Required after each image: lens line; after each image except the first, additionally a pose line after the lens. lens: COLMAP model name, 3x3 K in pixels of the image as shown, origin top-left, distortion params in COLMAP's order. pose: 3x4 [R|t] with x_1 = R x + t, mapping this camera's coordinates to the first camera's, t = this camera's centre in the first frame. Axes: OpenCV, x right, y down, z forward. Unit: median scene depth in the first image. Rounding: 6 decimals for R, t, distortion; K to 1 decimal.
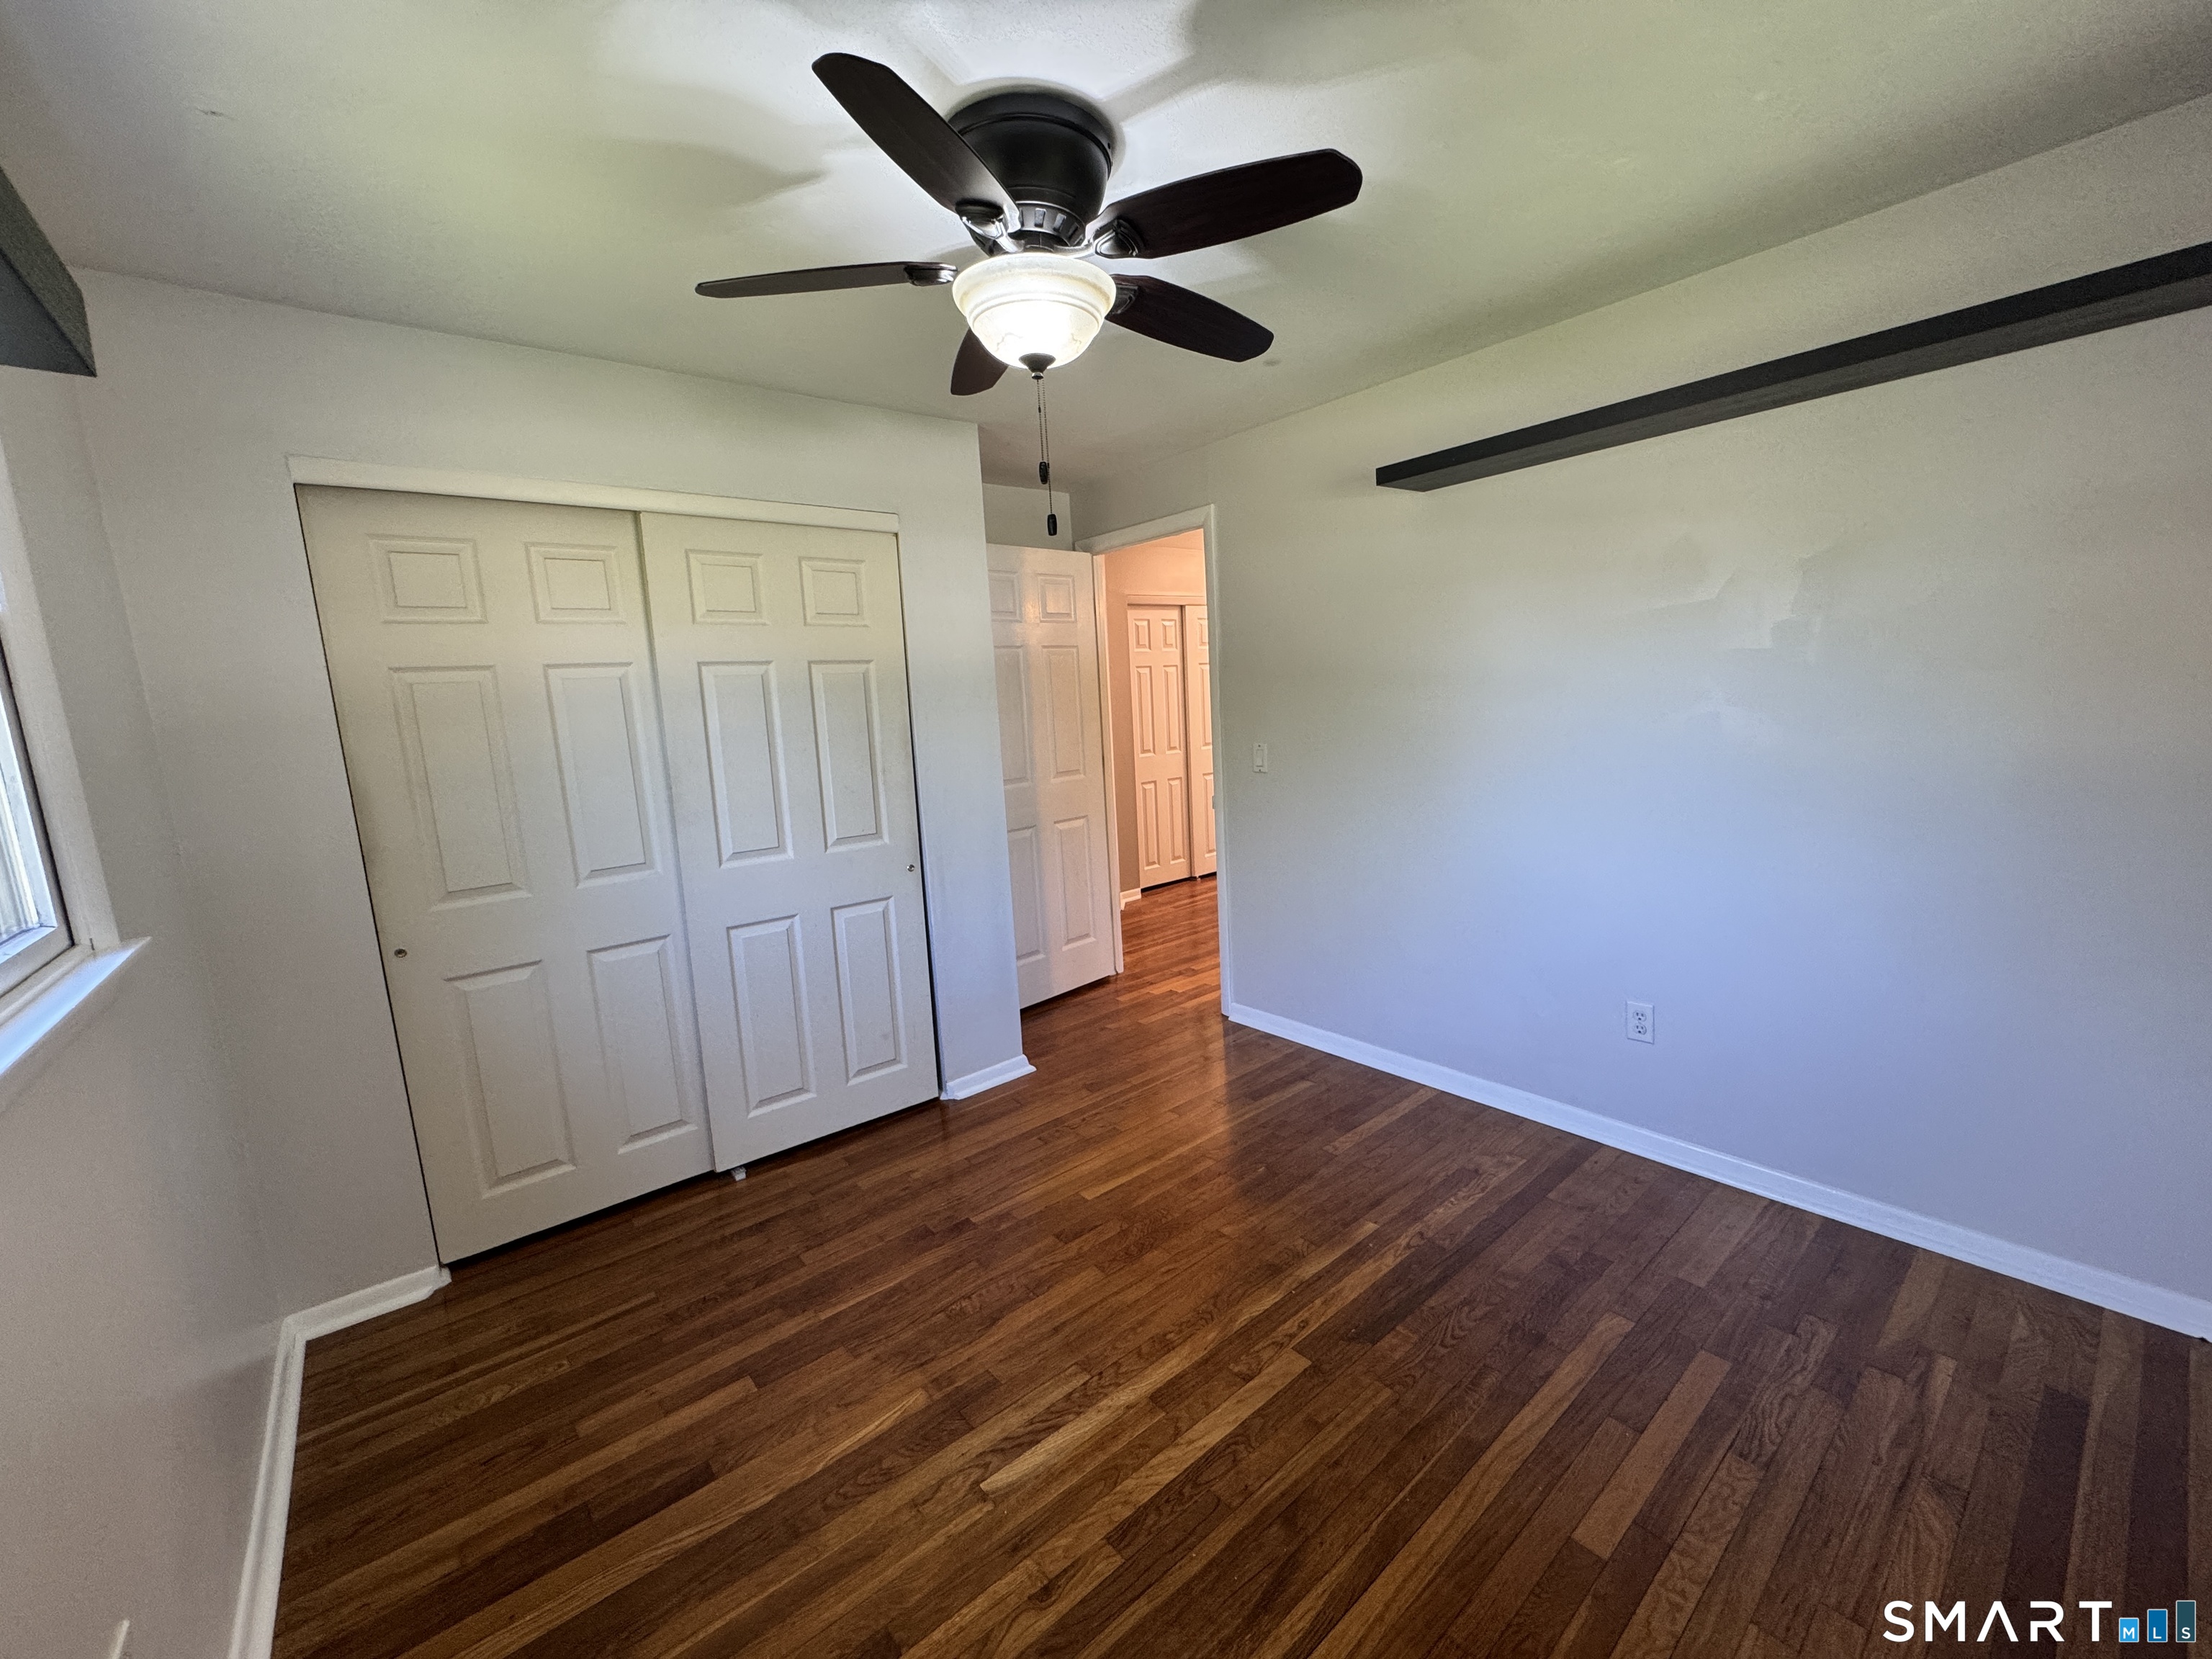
lens RADIAL K [[884.4, 0, 1106.2], [0, 884.4, 832.3], [0, 0, 1]] dist [-0.000044, -0.001067]
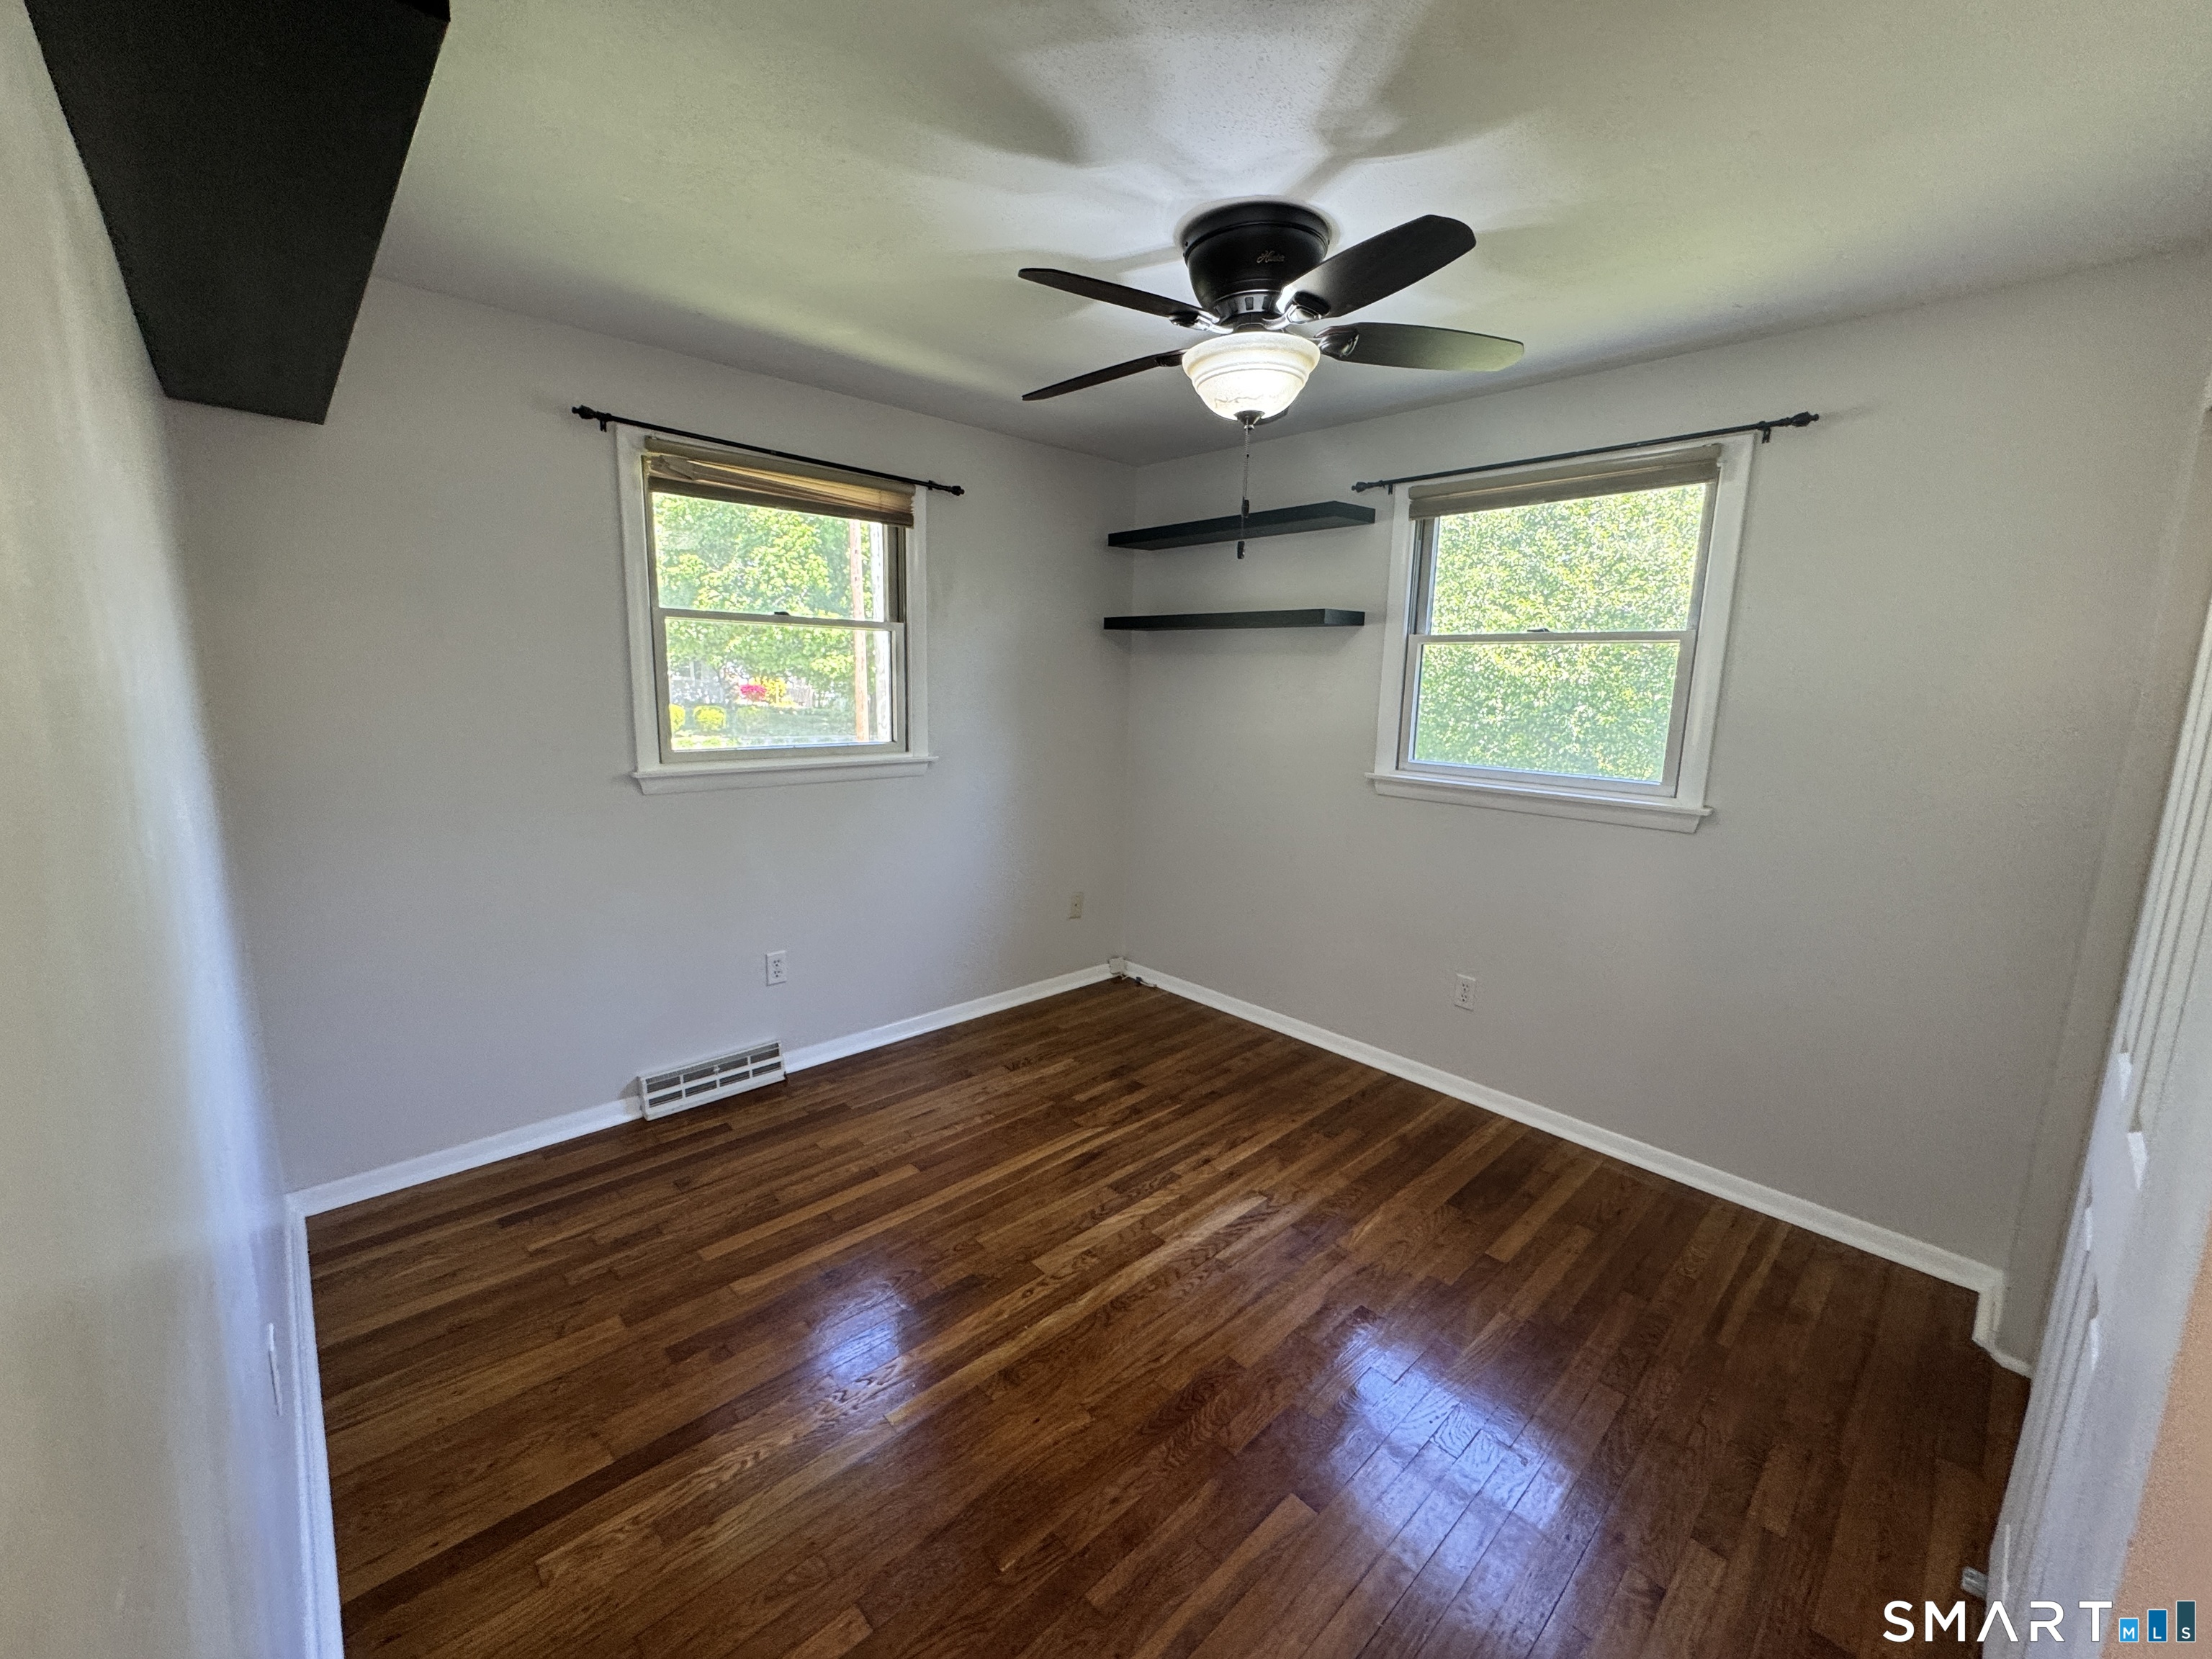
lens RADIAL K [[884.4, 0, 1102.8], [0, 884.4, 828.2], [0, 0, 1]] dist [-0.000044, -0.001067]
pose [[-0.997441, 0.042527, -0.057467, 0.180017], [0.021920, 0.947039, 0.320368, -0.333311], [0.068047, 0.318289, -0.945548, 1.945416]]
